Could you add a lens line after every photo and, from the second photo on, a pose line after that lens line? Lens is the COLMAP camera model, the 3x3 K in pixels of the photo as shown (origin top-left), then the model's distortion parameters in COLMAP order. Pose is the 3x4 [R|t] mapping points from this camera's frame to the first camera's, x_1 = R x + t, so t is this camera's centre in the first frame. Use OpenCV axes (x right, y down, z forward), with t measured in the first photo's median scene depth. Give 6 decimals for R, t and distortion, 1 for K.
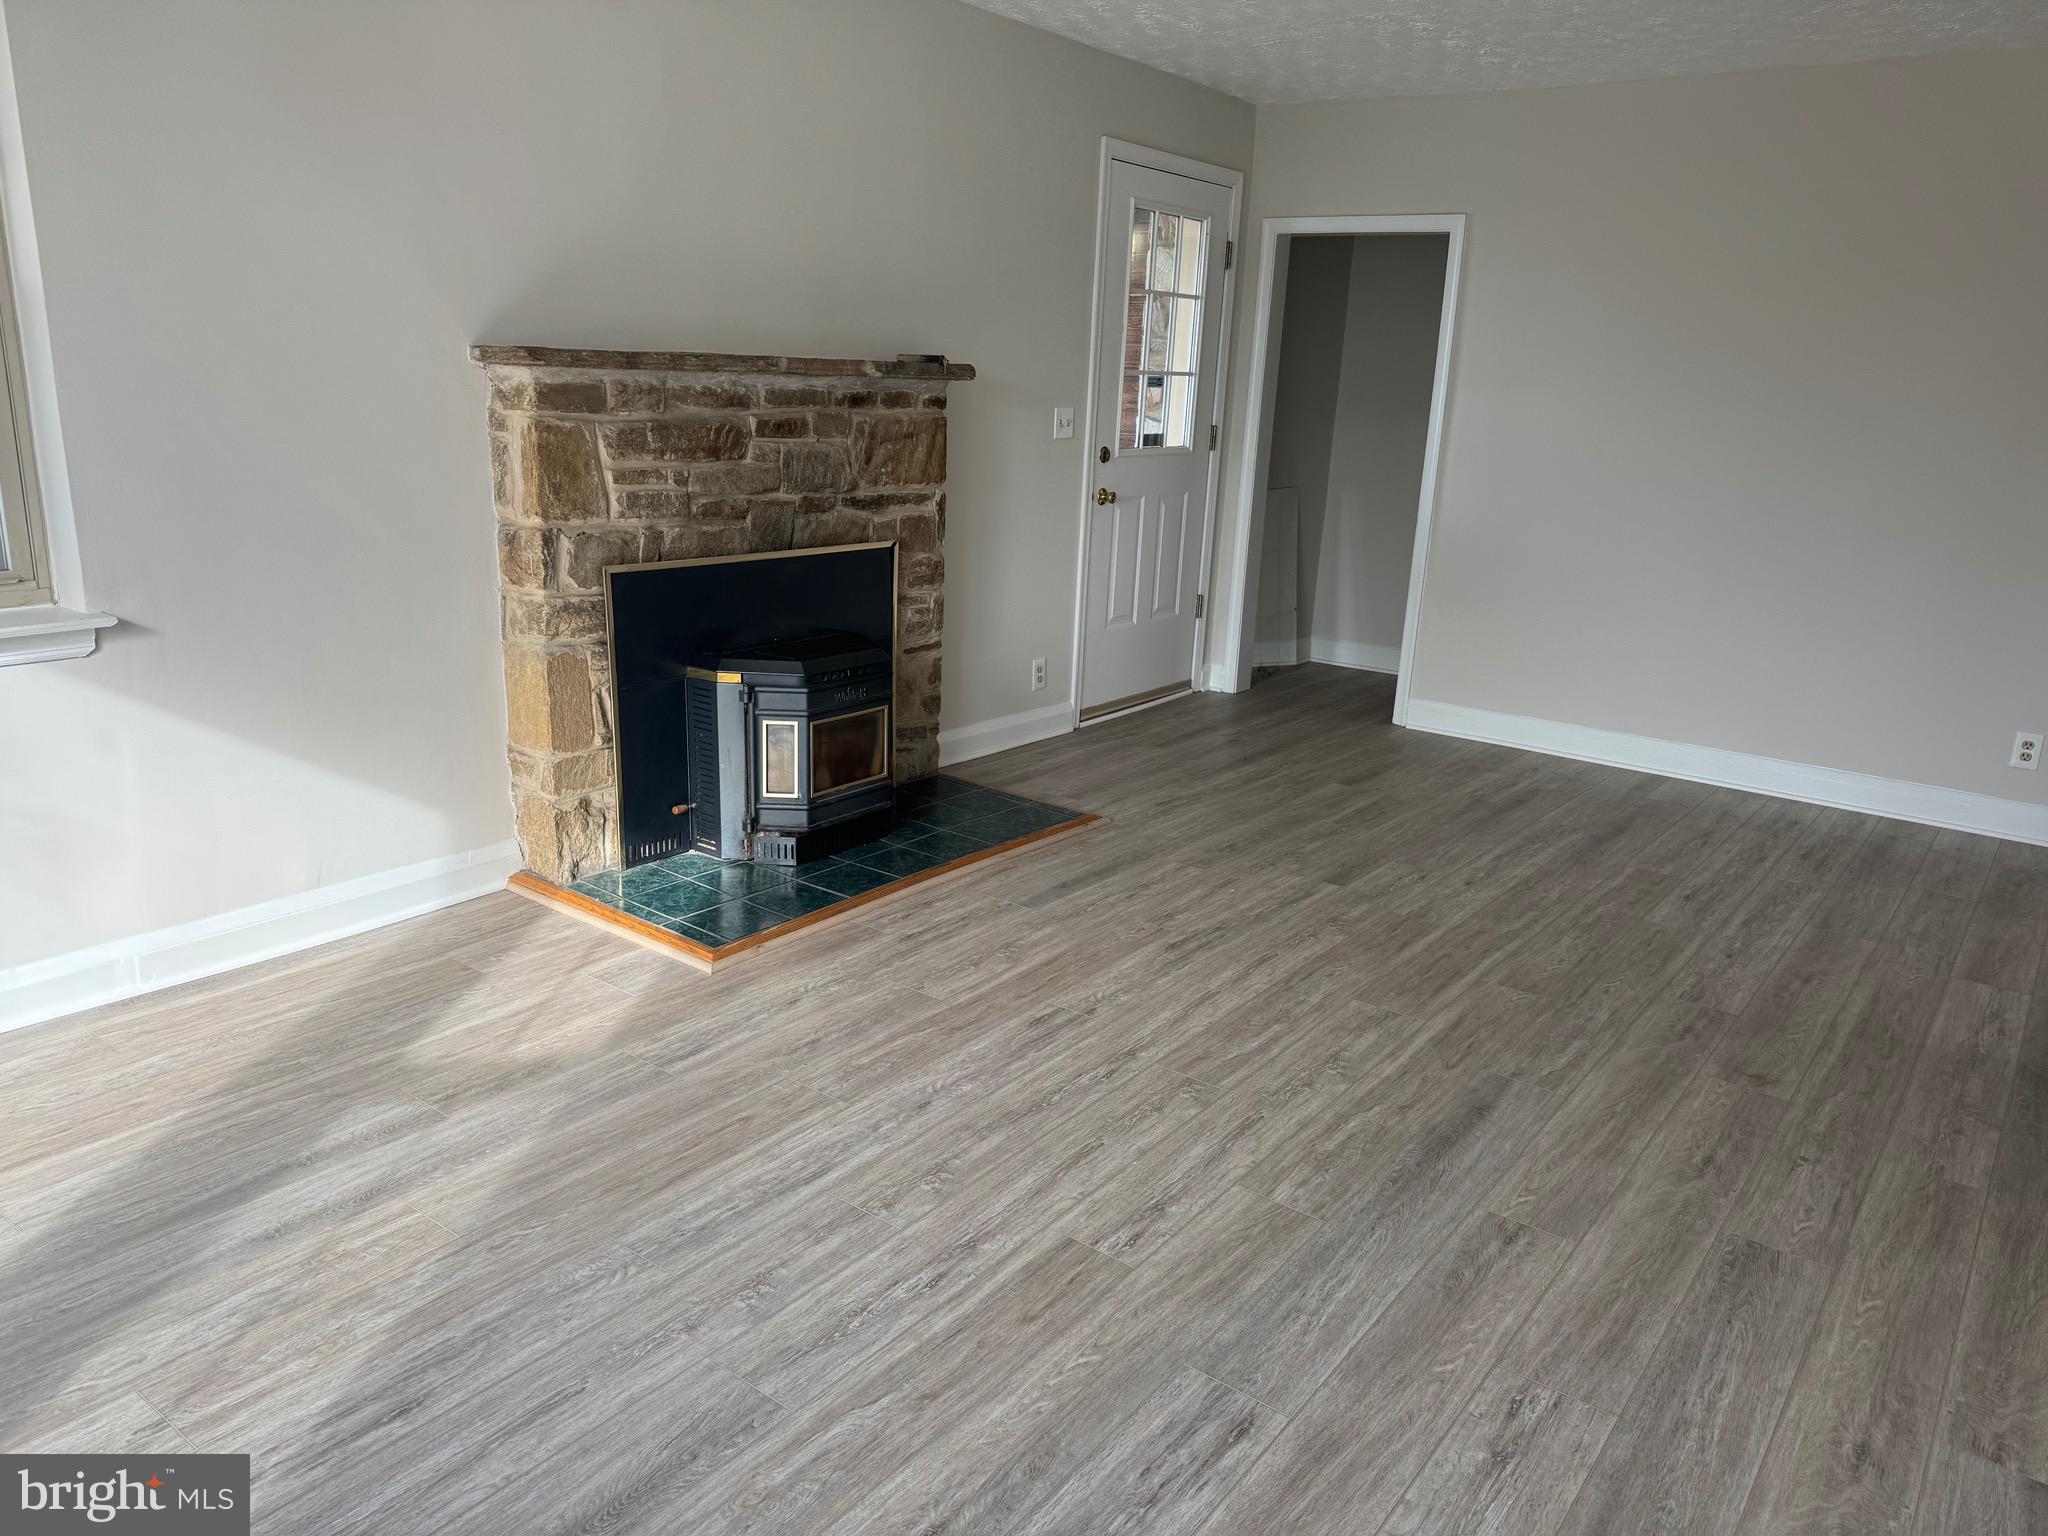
lens RADIAL K [[1429.9, 0, 1016.9], [0, 1429.9, 765.6], [0, 0, 1]] dist [0.137301, -0.225049]
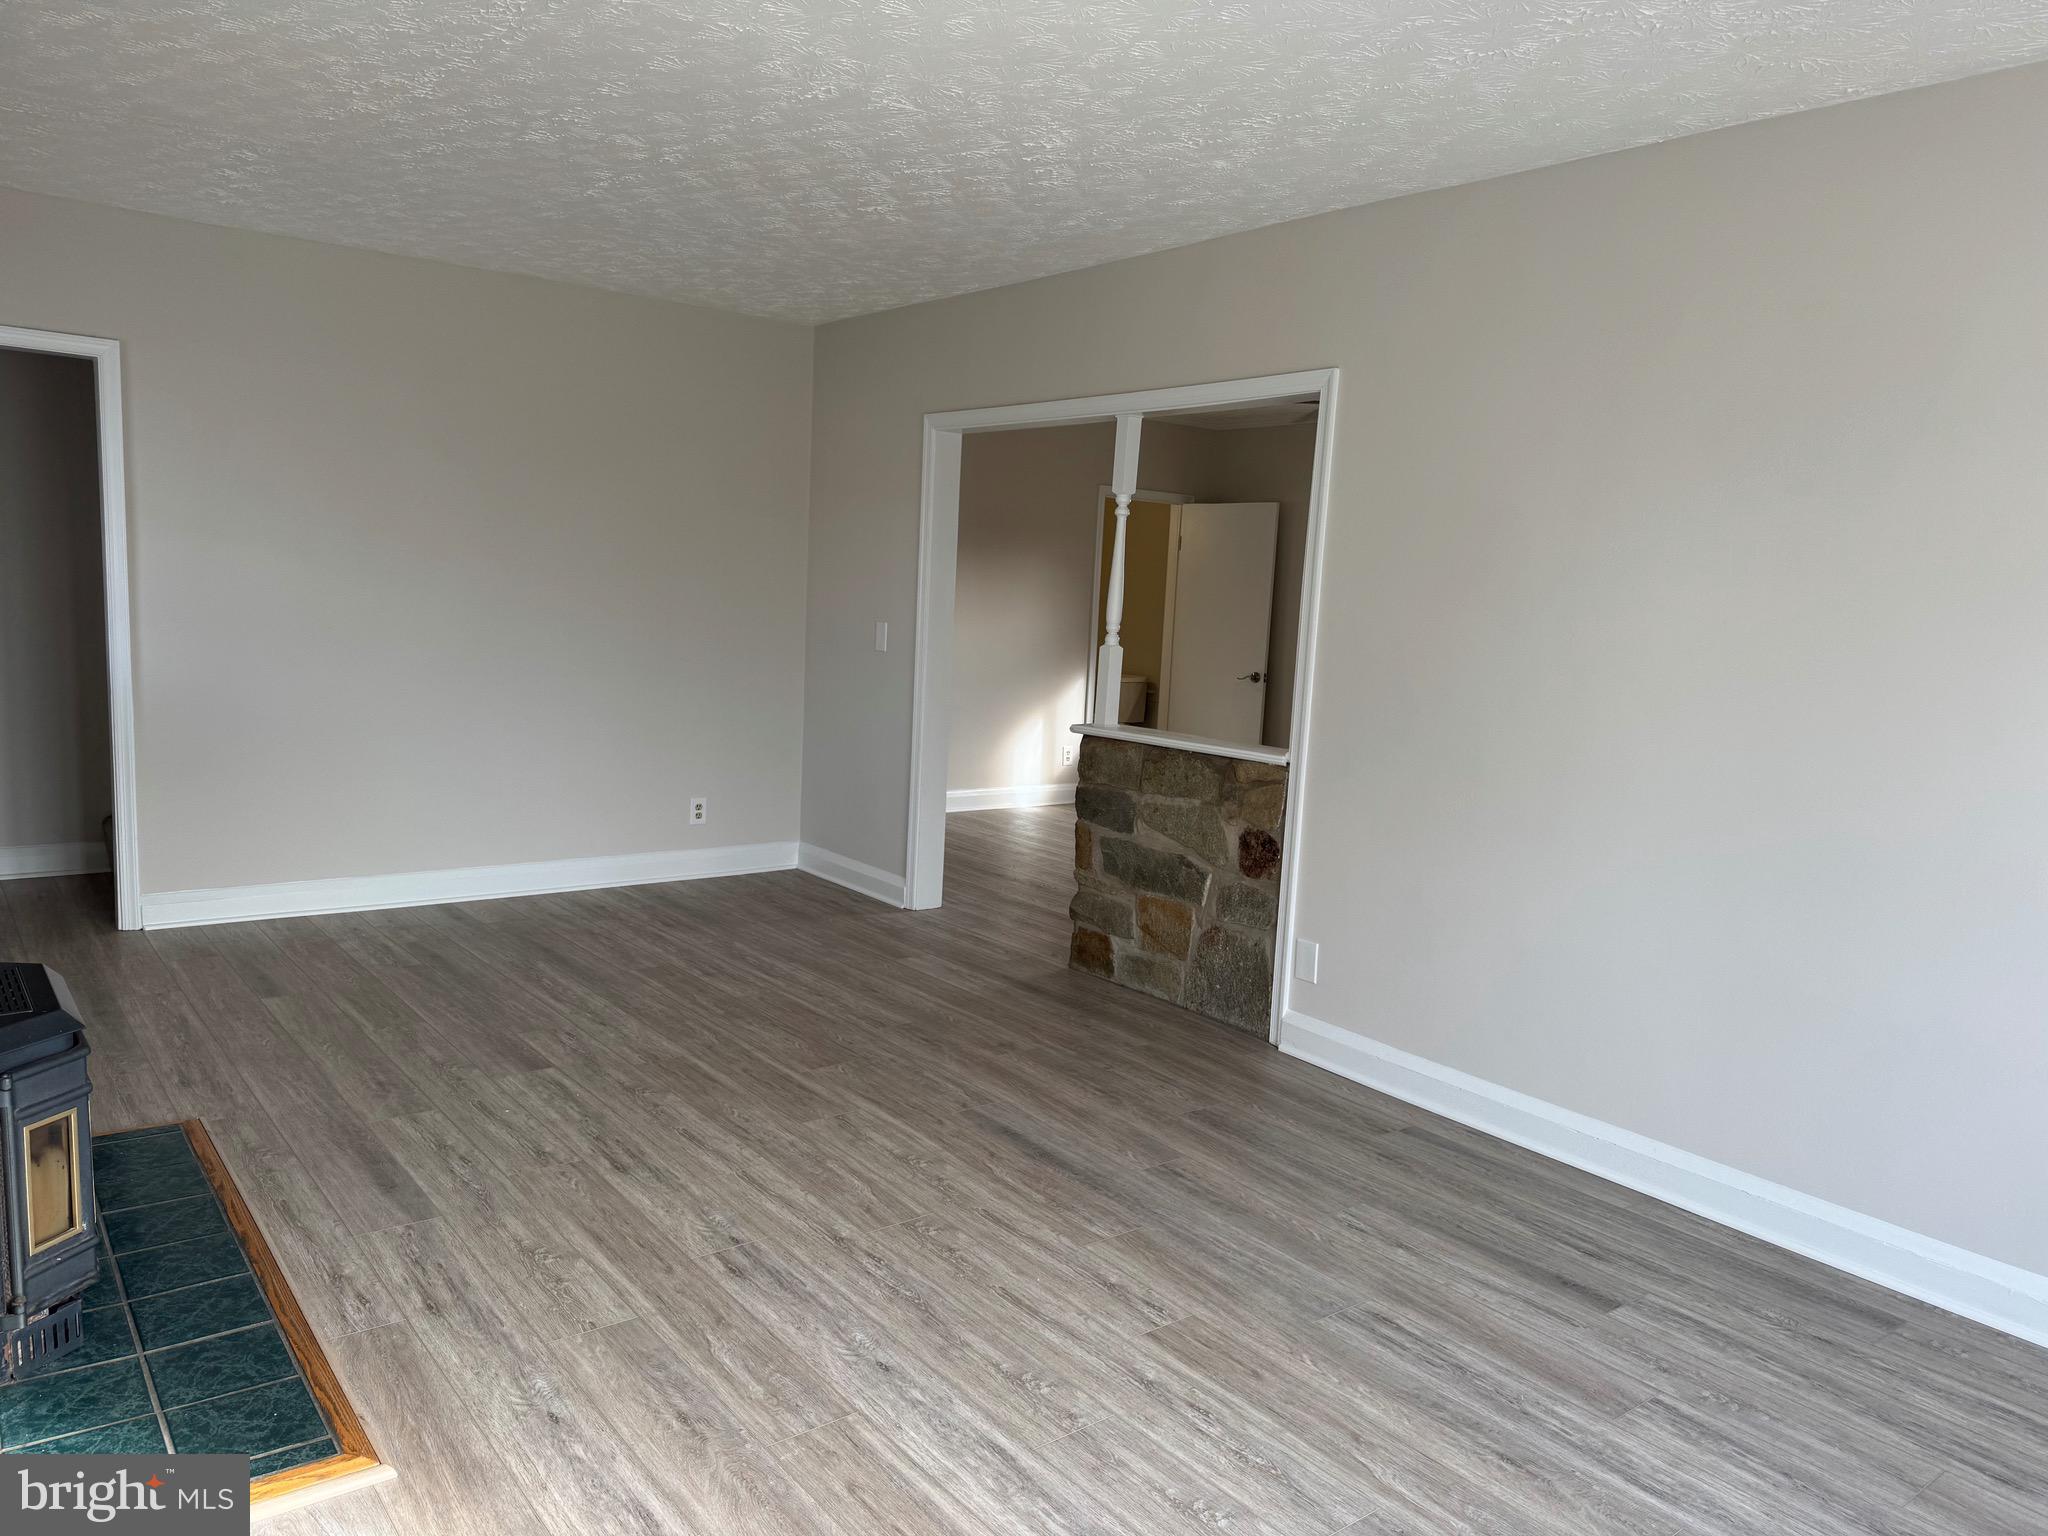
lens RADIAL K [[1429.9, 0, 1016.9], [0, 1429.9, 765.6], [0, 0, 1]] dist [0.137301, -0.225049]
pose [[0.245340, -0.148690, 0.957966, -0.710325], [0.212137, 0.972453, 0.096609, -0.165955], [-0.945942, 0.179518, 0.270124, 0.499409]]
